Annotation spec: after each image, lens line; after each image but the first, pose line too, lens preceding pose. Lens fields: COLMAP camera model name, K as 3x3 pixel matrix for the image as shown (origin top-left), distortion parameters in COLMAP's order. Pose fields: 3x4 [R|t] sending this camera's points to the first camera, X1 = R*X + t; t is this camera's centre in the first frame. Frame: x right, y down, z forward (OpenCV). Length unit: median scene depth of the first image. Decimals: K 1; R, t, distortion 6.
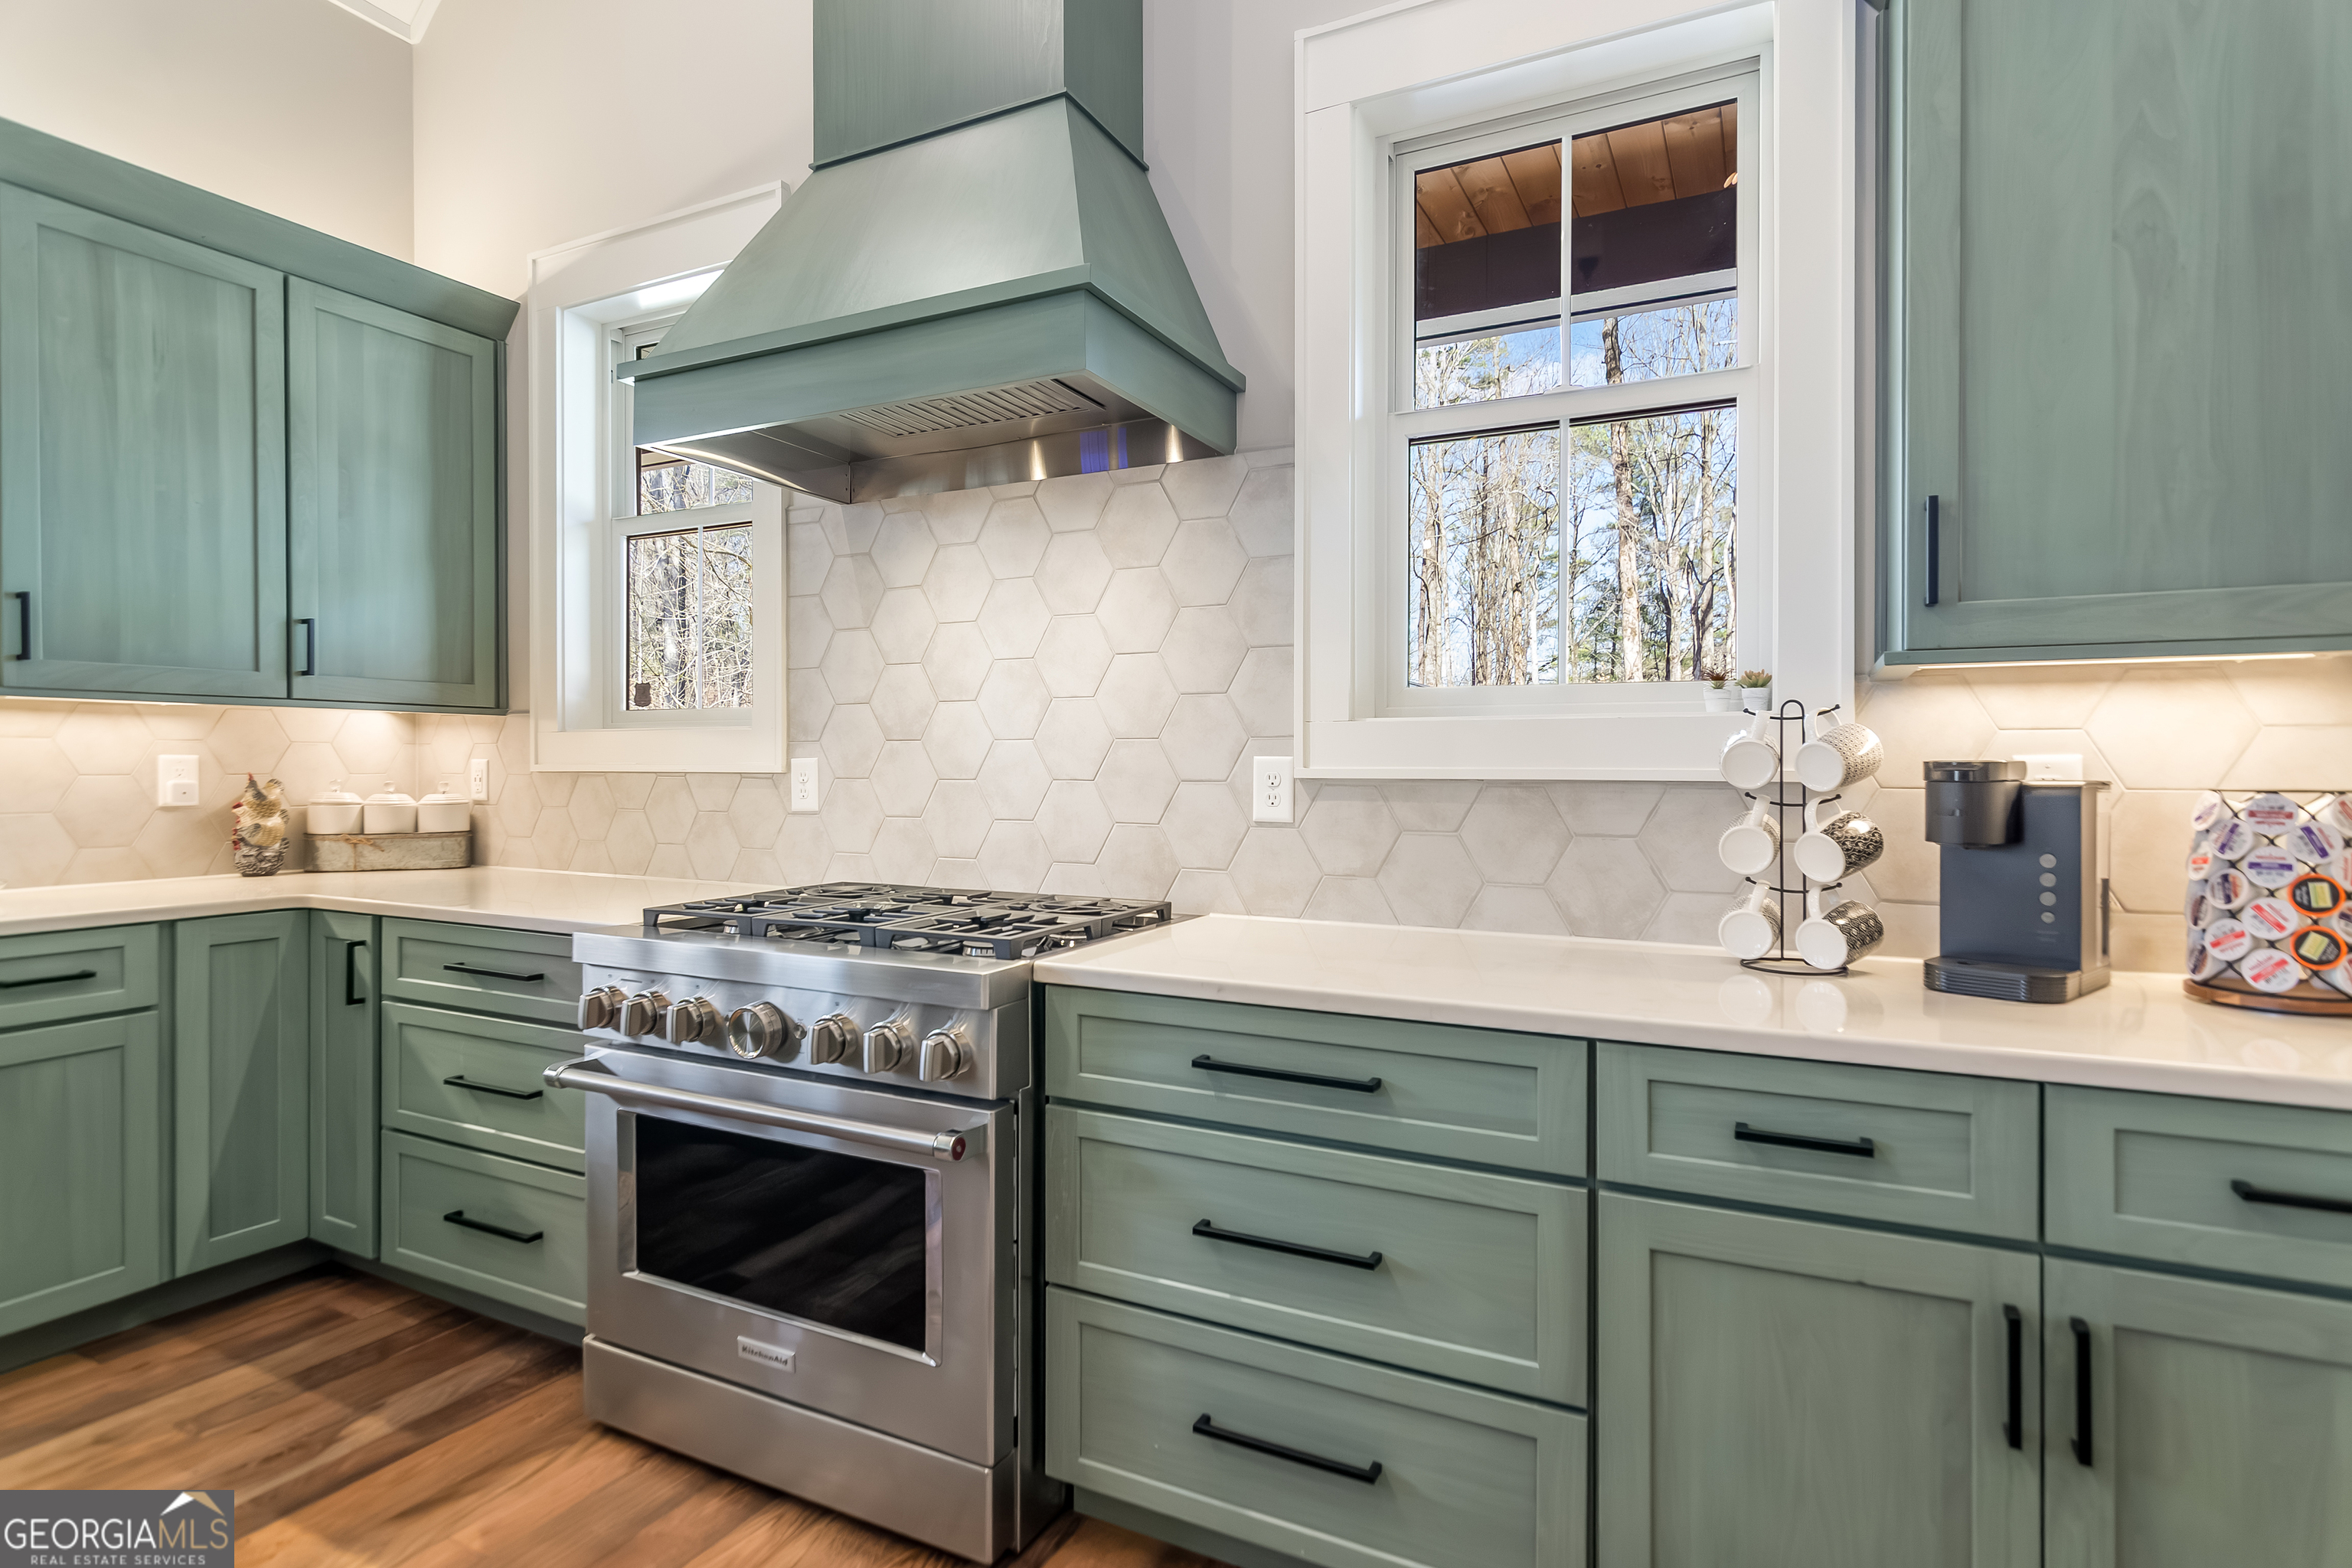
lens RADIAL K [[1212.6, 0, 1162.4], [0, 1212.6, 760.5], [0, 0, 1]] dist [0.001804, -0.002525]
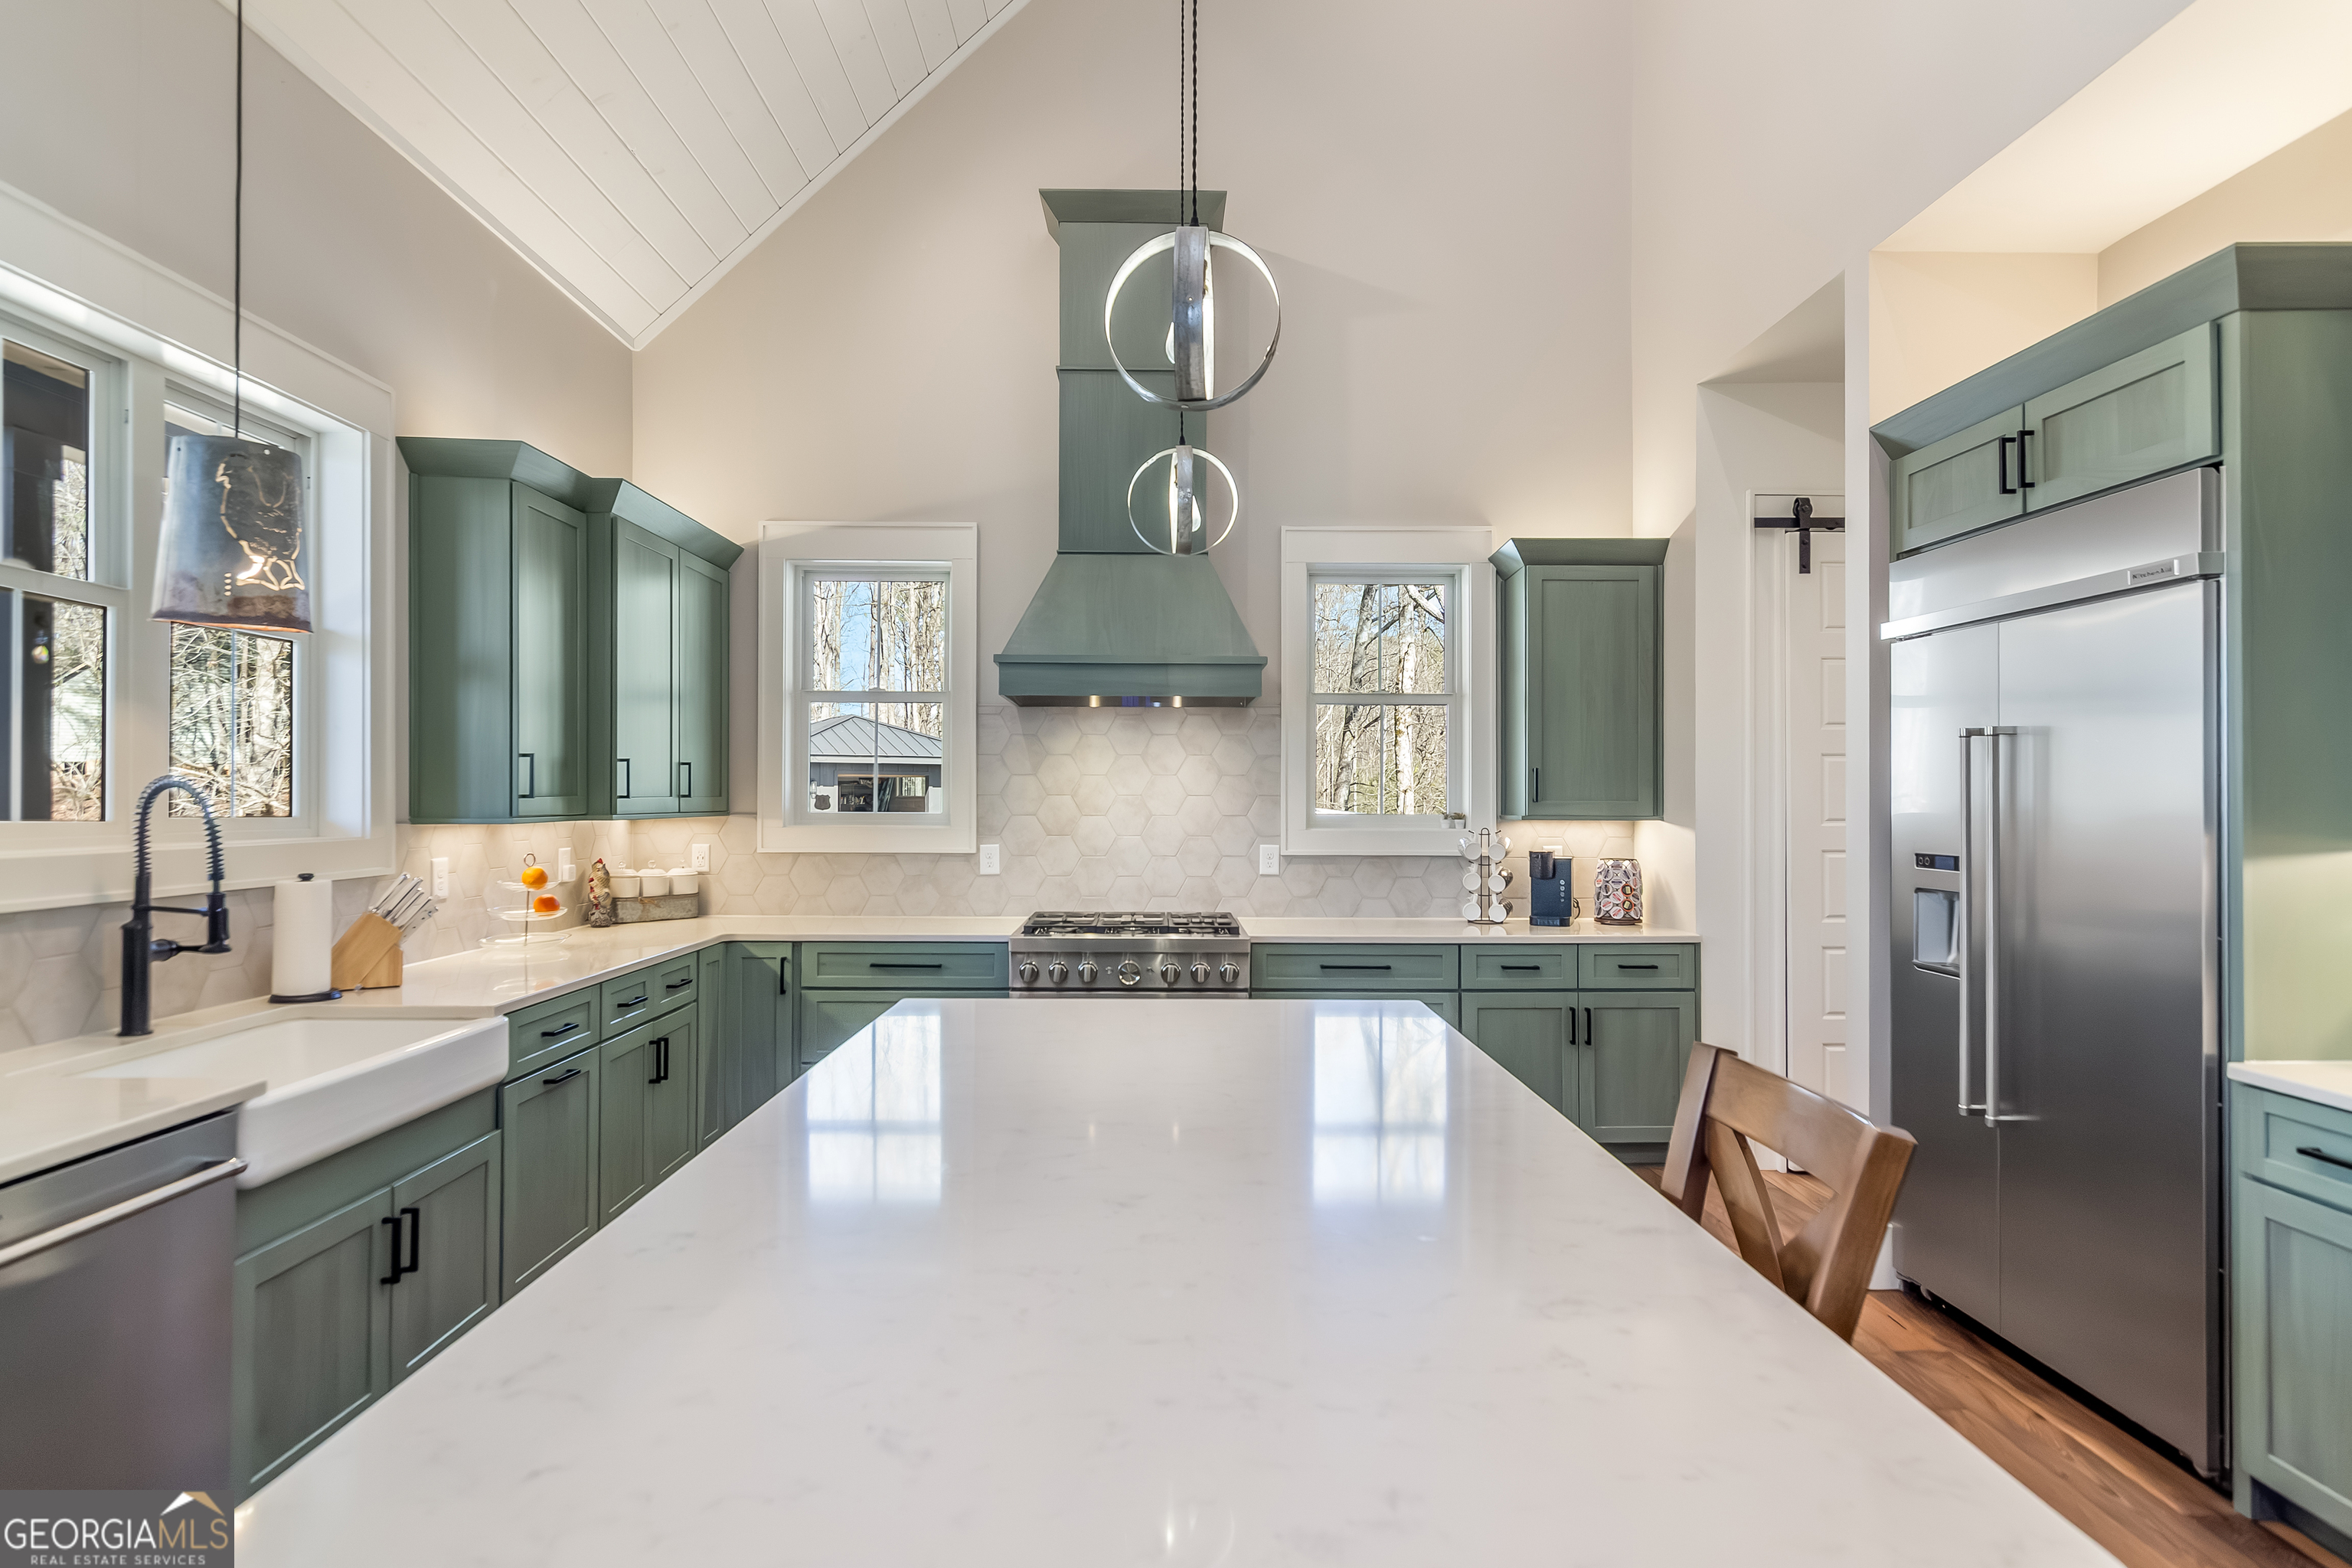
lens RADIAL K [[1212.6, 0, 1169.9], [0, 1212.6, 789.9], [0, 0, 1]] dist [0.001804, -0.002525]
pose [[0.883641, 0.004317, 0.468146, -1.130113], [-0.003185, 0.999990, -0.003209, -0.098457], [-0.468155, 0.001345, 0.883645, -0.898656]]
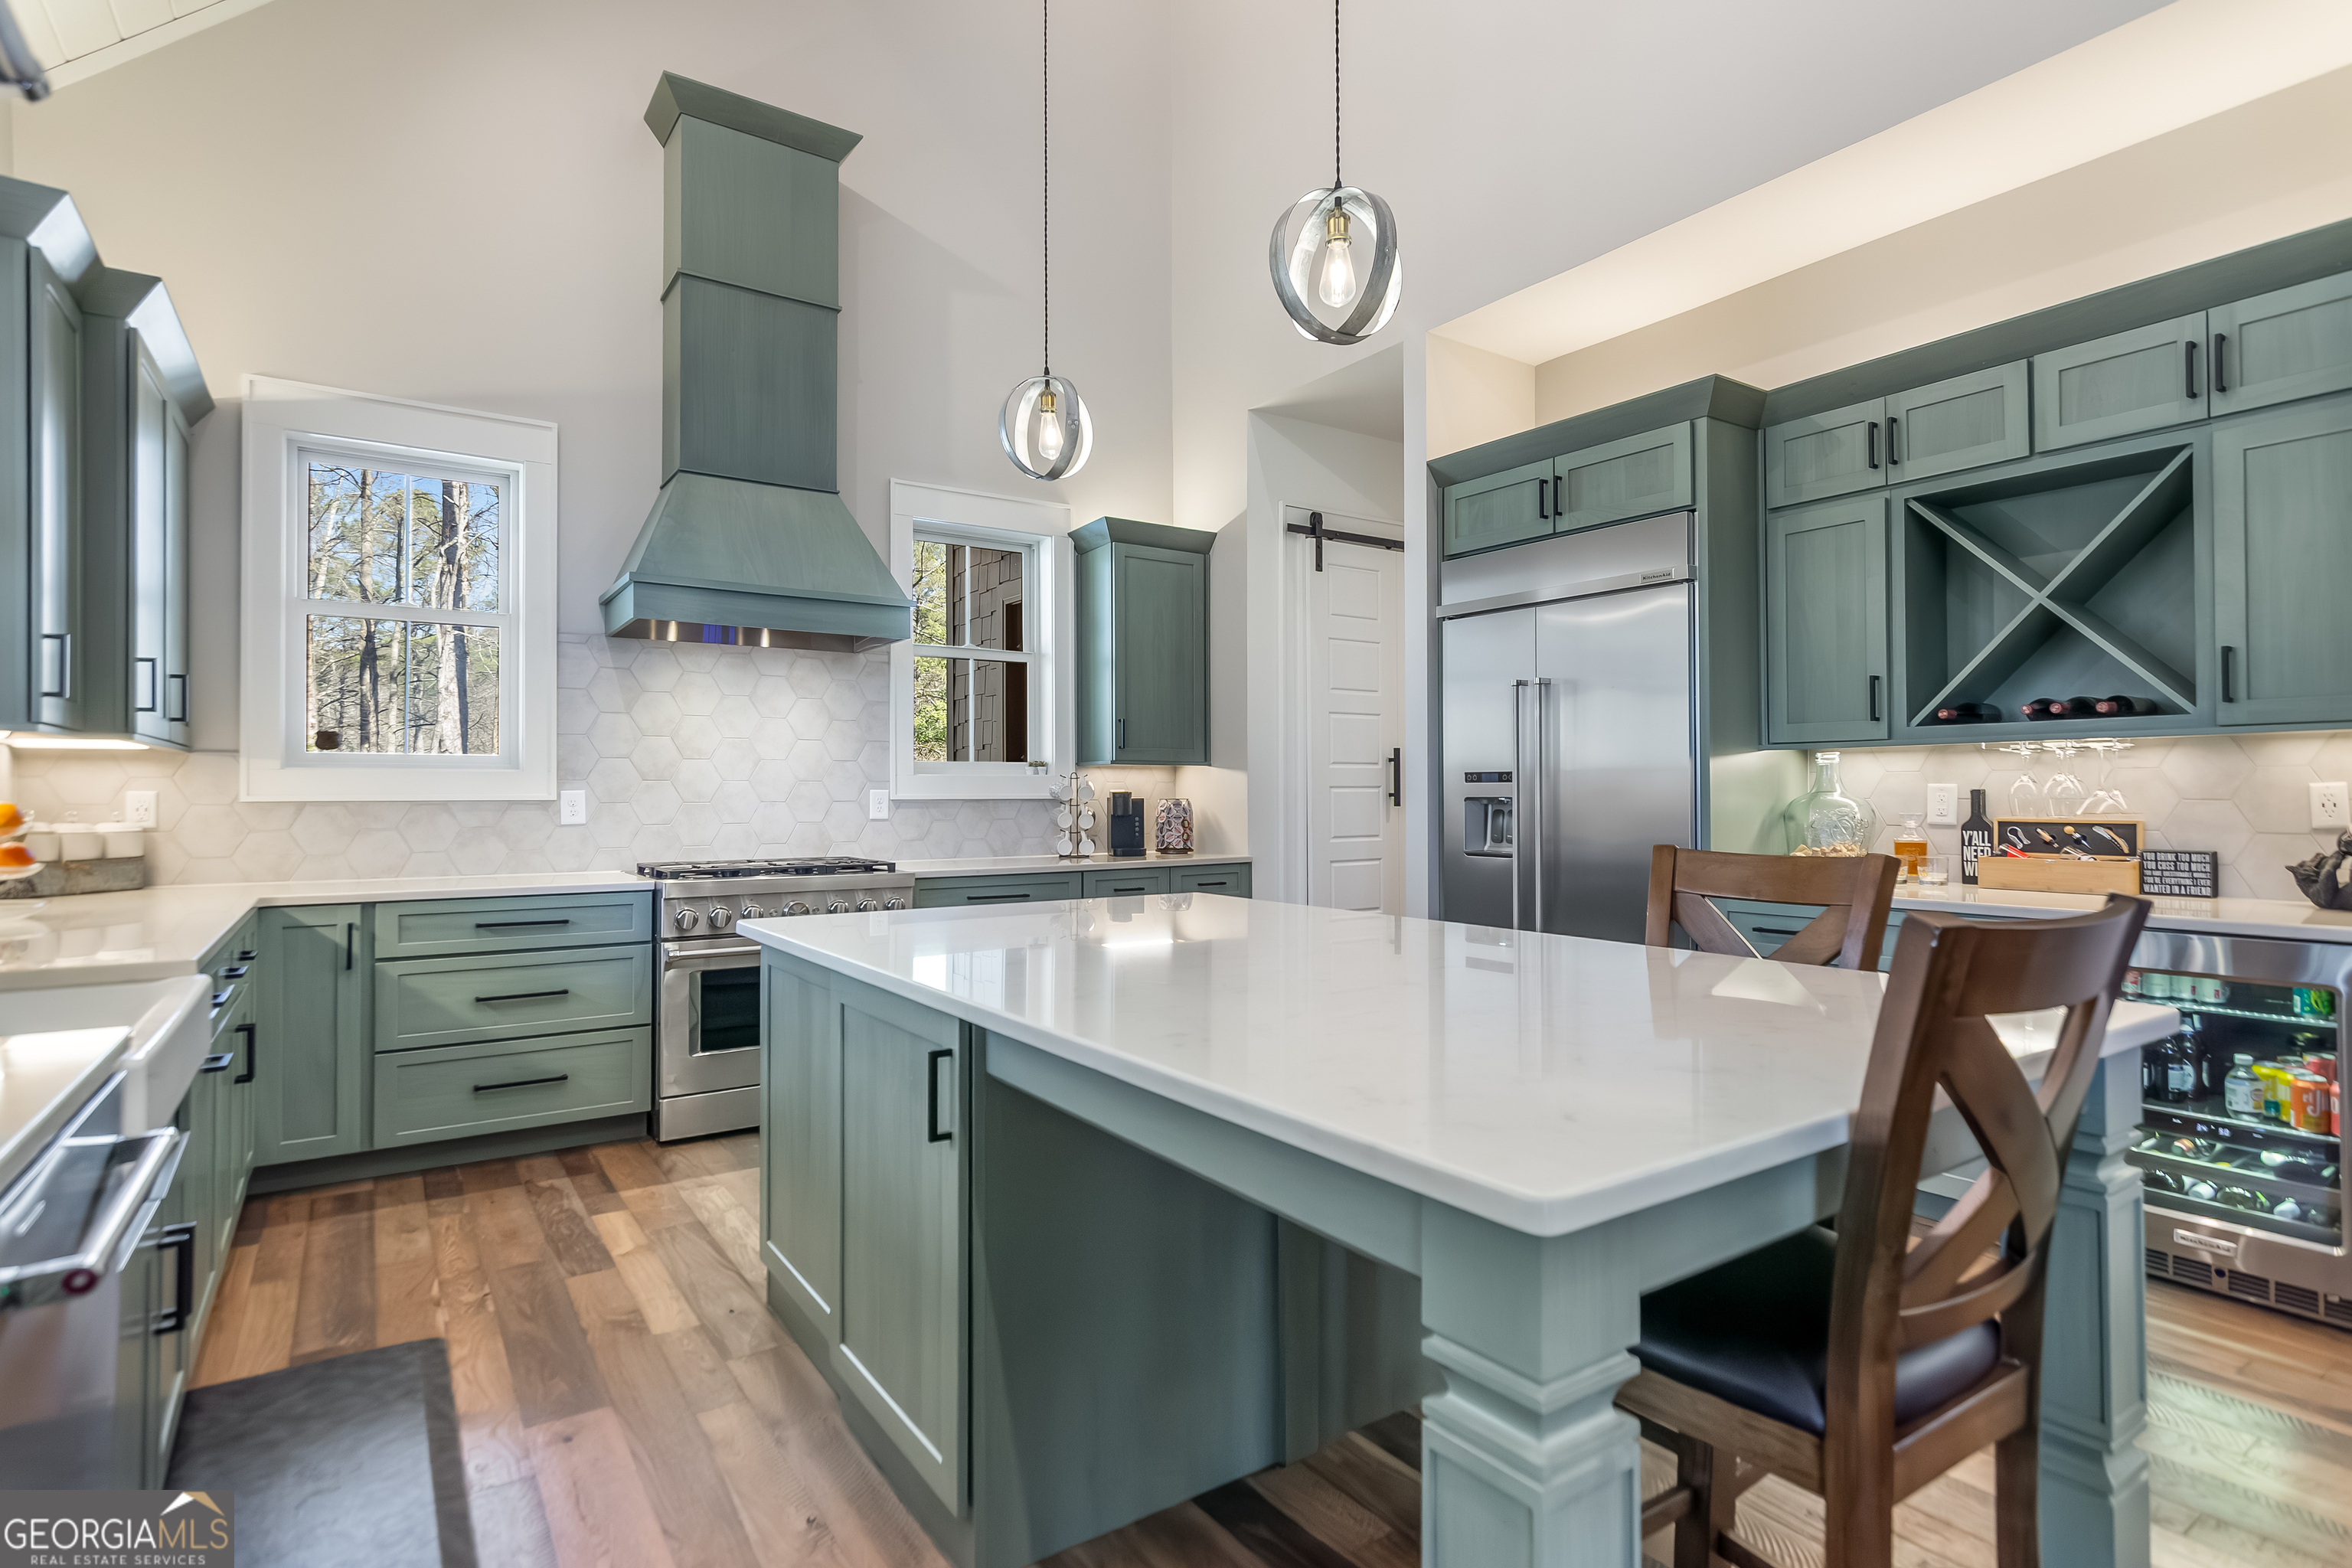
lens RADIAL K [[1175.6, 0, 1168.4], [0, 1175.6, 779.5], [0, 0, 1]] dist [-0.001946, 0.004237]
pose [[0.472589, 0.007710, 0.881249, -1.608452], [0.001219, 0.999955, -0.009402, -0.001650], [-0.881282, 0.005517, 0.472558, -0.521385]]
